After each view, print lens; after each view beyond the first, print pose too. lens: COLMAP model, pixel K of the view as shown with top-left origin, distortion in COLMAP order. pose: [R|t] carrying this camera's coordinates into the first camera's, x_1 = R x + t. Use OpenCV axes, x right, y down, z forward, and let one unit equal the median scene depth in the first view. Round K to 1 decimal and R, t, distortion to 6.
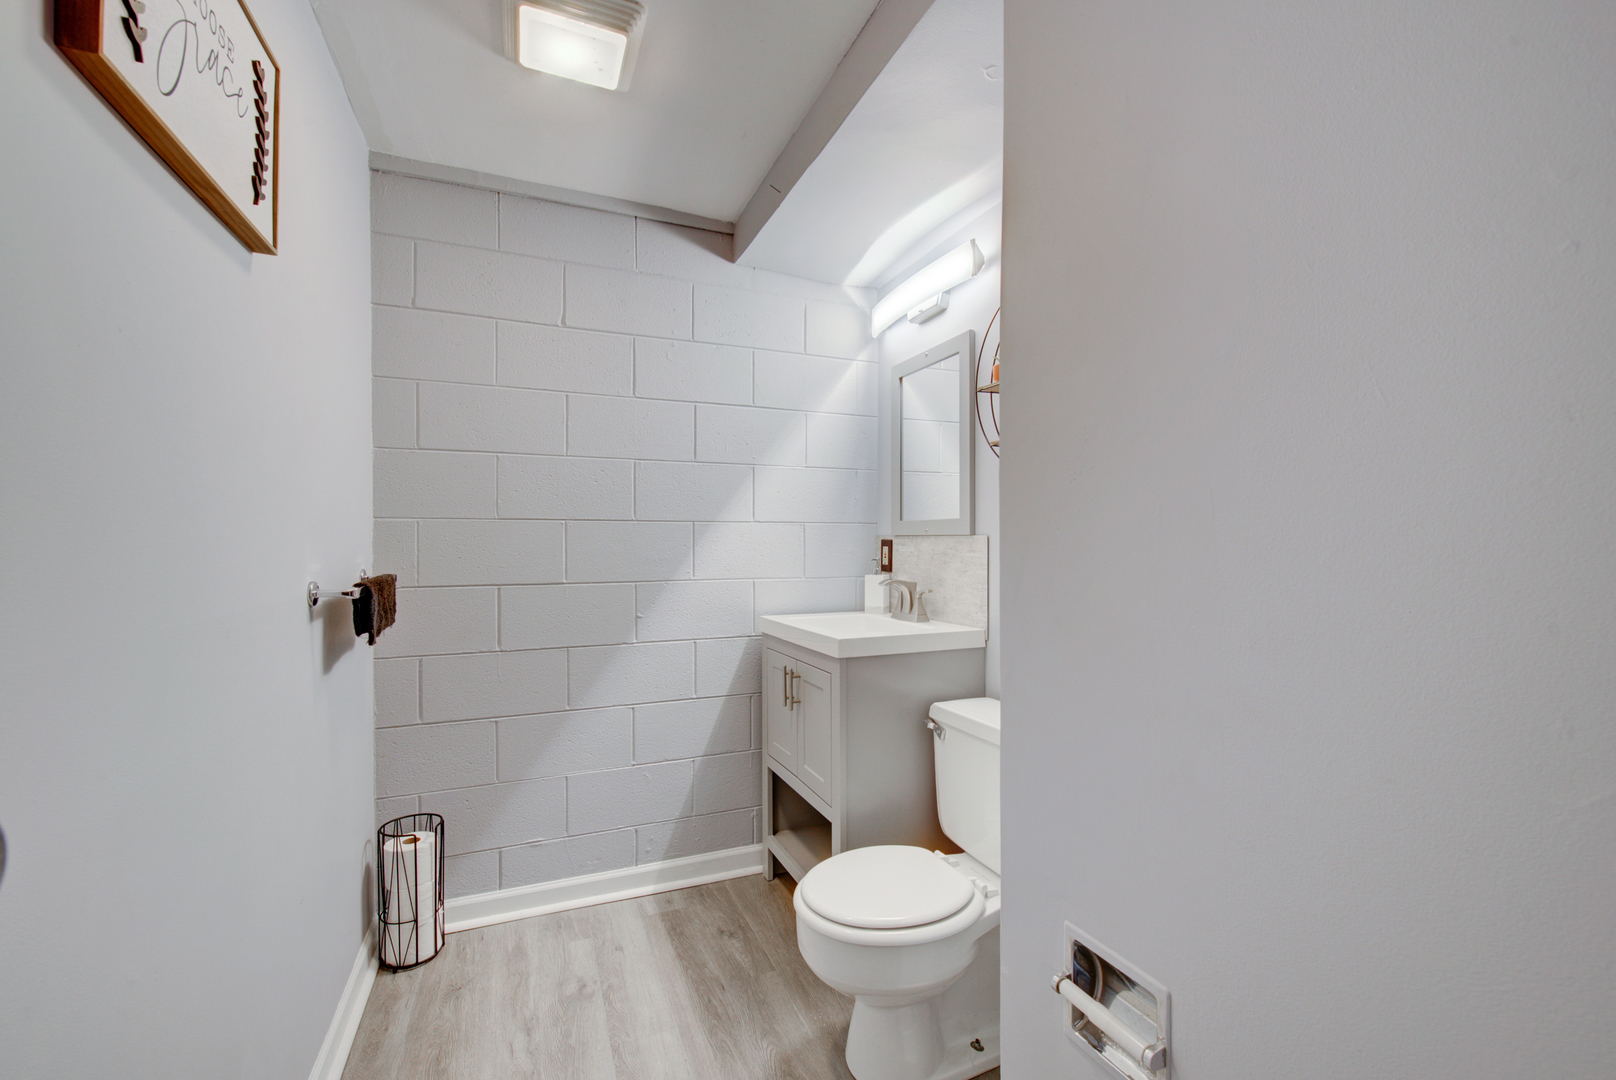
lens RADIAL K [[661.7, 0, 817.5], [0, 661.7, 544.6], [0, 0, 1]] dist [-0.003870, -0.001138]
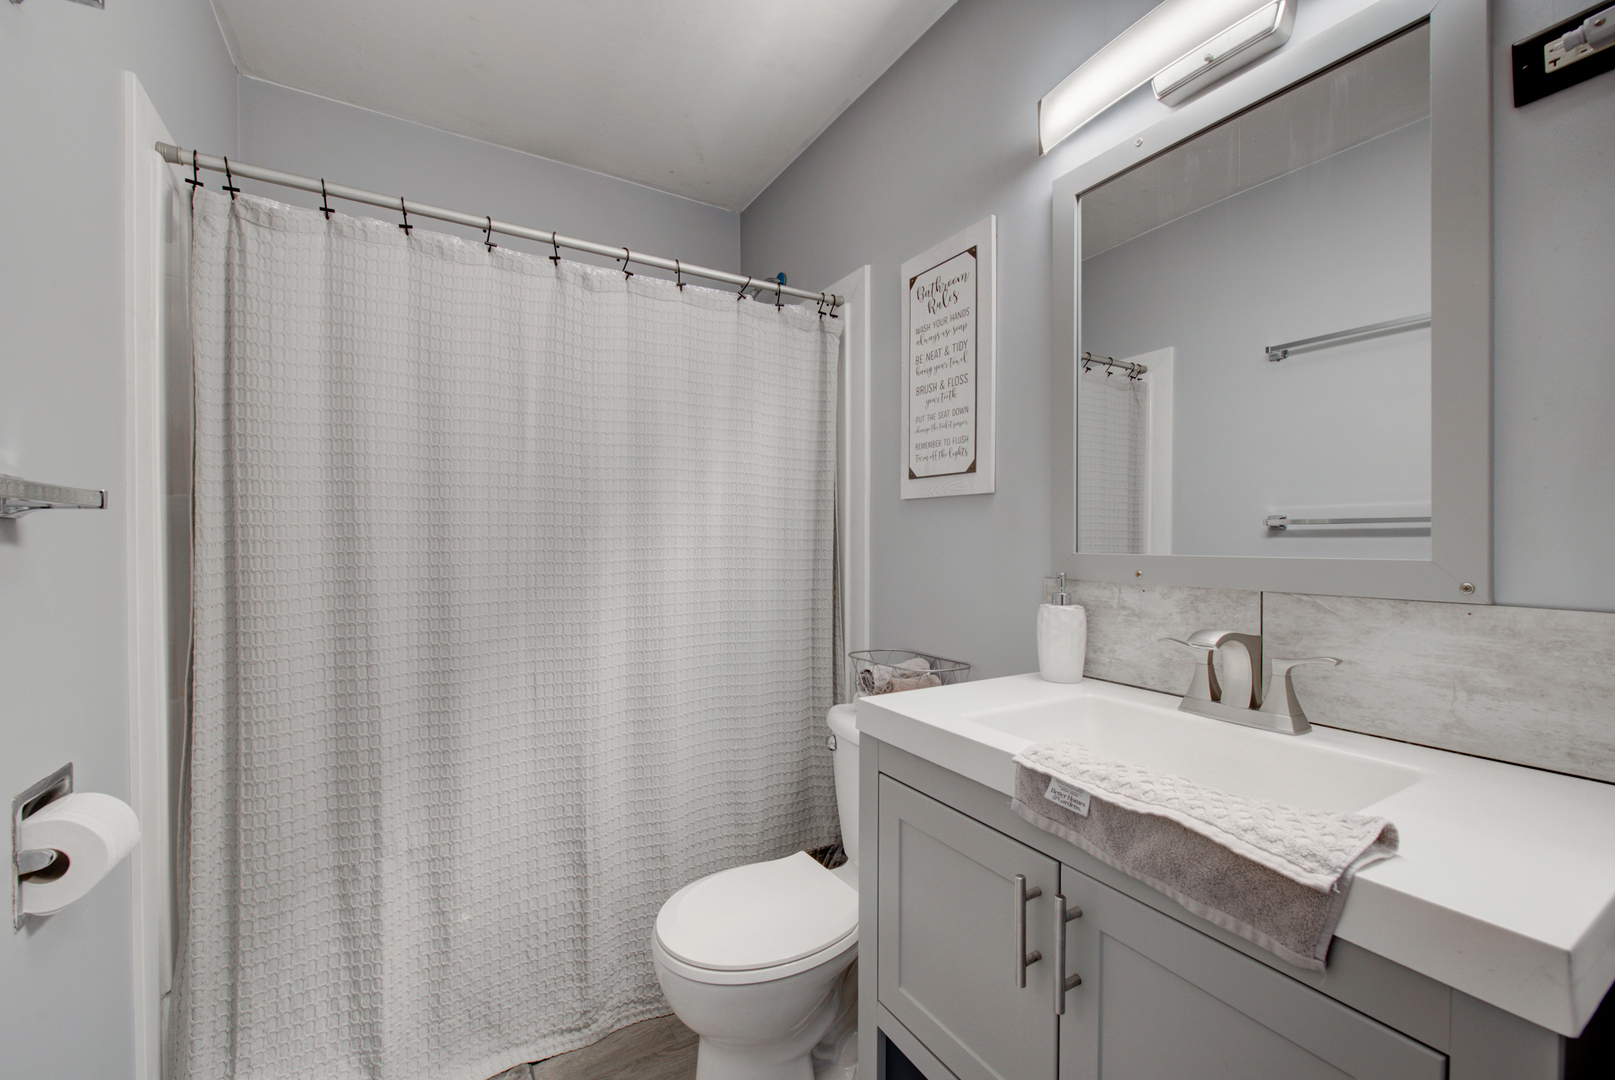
lens RADIAL K [[661.3, 0, 798.4], [0, 661.3, 537.7], [0, 0, 1]] dist [-0.003870, -0.001138]
pose [[0.990099, 0.000559, 0.140368, -0.207776], [0.000362, 0.999979, -0.006537, -0.004684], [-0.140369, 0.006523, 0.990078, 0.585485]]
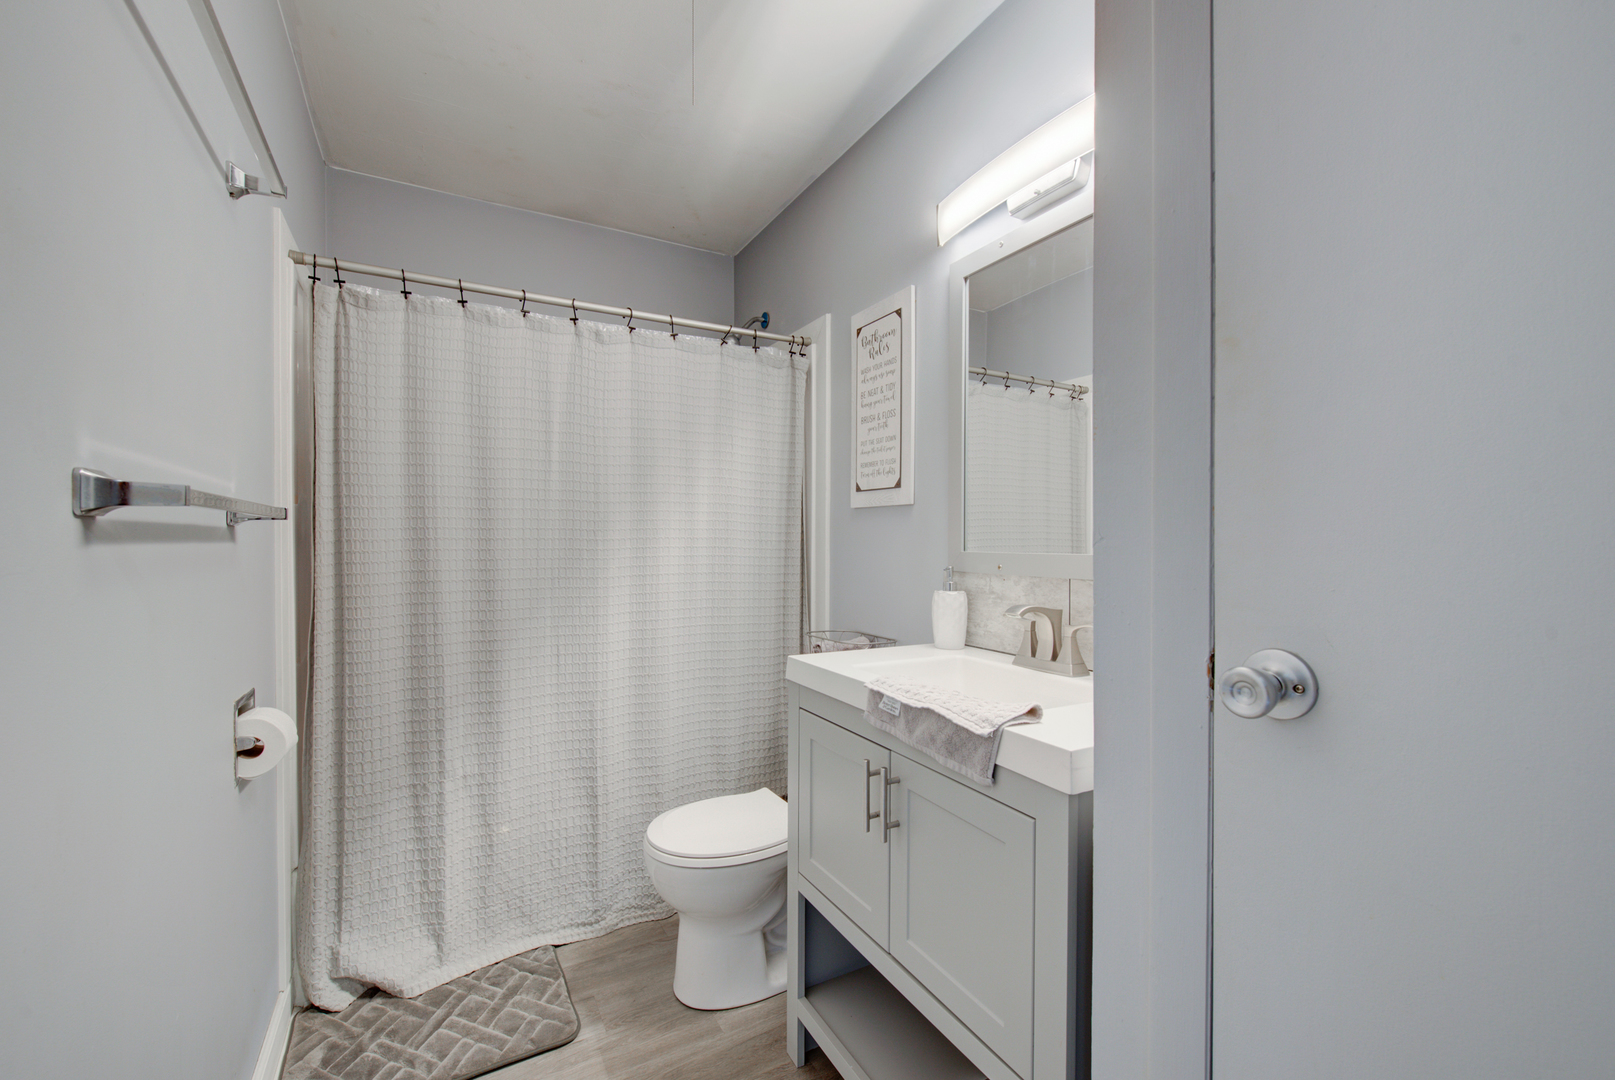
lens RADIAL K [[661.3, 0, 780.3], [0, 661.3, 537.0], [0, 0, 1]] dist [-0.003870, -0.001138]
pose [[0.996414, 0.002759, 0.084564, -0.159304], [-0.002066, 0.999964, -0.008280, -0.004654], [-0.084584, 0.008076, 0.996384, 0.389873]]
